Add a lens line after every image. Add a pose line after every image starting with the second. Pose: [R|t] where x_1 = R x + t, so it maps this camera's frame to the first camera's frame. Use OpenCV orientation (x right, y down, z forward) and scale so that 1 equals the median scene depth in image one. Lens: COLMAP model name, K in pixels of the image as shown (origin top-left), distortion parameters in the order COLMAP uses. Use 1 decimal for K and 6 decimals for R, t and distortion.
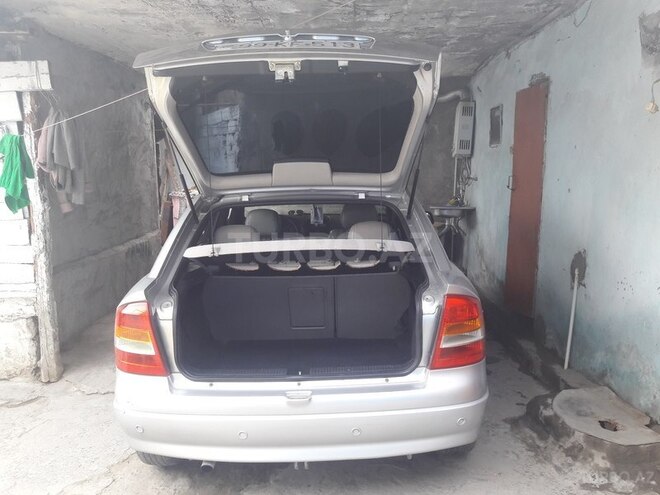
lens RADIAL K [[543.5, 0, 337.0], [0, 543.5, 248.1], [0, 0, 1]] dist [0.005715, -0.009178]
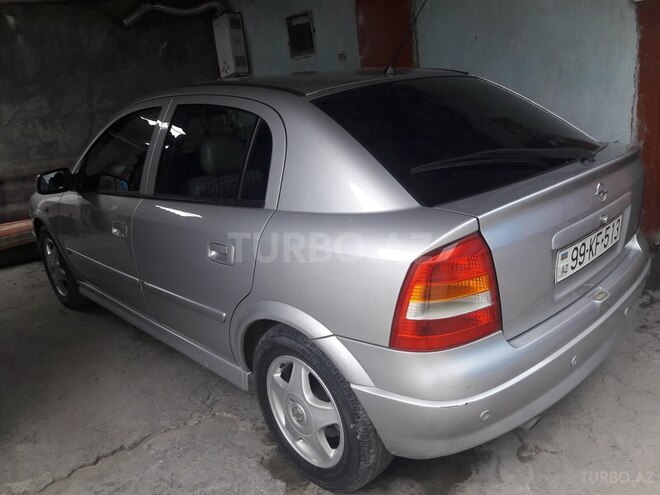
lens RADIAL K [[543.5, 0, 337.0], [0, 543.5, 248.1], [0, 0, 1]] dist [0.005715, -0.009178]
pose [[0.728180, -0.257539, 0.635160, -0.613124], [0.194546, 0.966268, 0.168755, -0.022161], [-0.657196, 0.000684, 0.753720, 0.405033]]
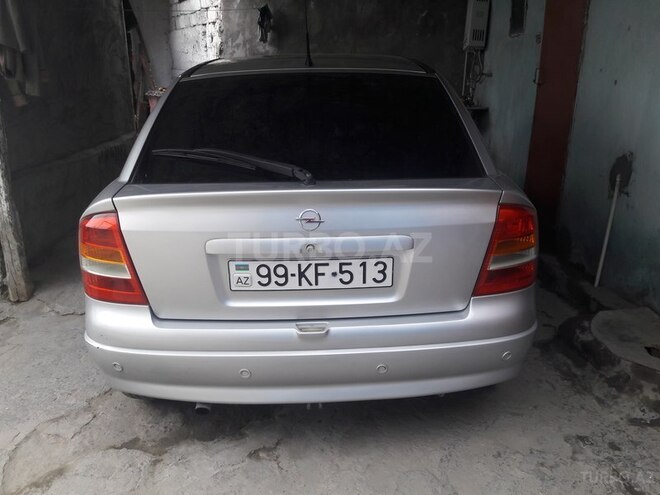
lens RADIAL K [[543.5, 0, 337.0], [0, 543.5, 248.1], [0, 0, 1]] dist [0.005715, -0.009178]
pose [[0.999620, -0.000805, 0.027568, -0.036198], [-0.003769, 0.986210, 0.165456, 0.011912], [-0.027321, -0.165497, 0.985832, 0.139152]]
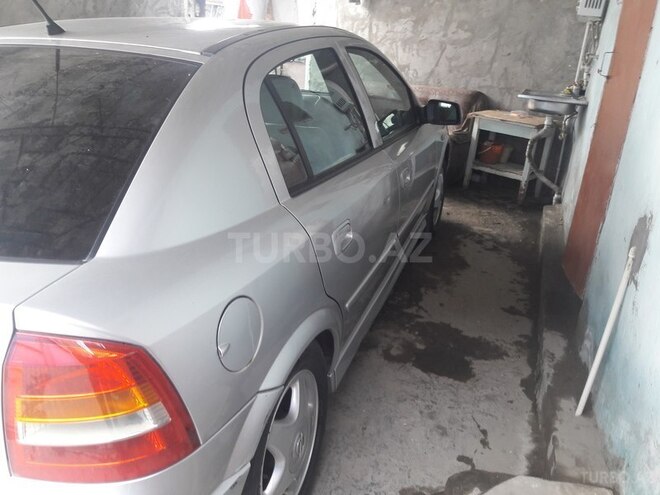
lens RADIAL K [[543.5, 0, 337.0], [0, 543.5, 248.1], [0, 0, 1]] dist [0.005715, -0.009178]
pose [[0.943116, 0.162706, -0.289928, 0.338857], [-0.093120, 0.966434, 0.239443, -0.059442], [0.319155, -0.198825, 0.926611, 0.457439]]
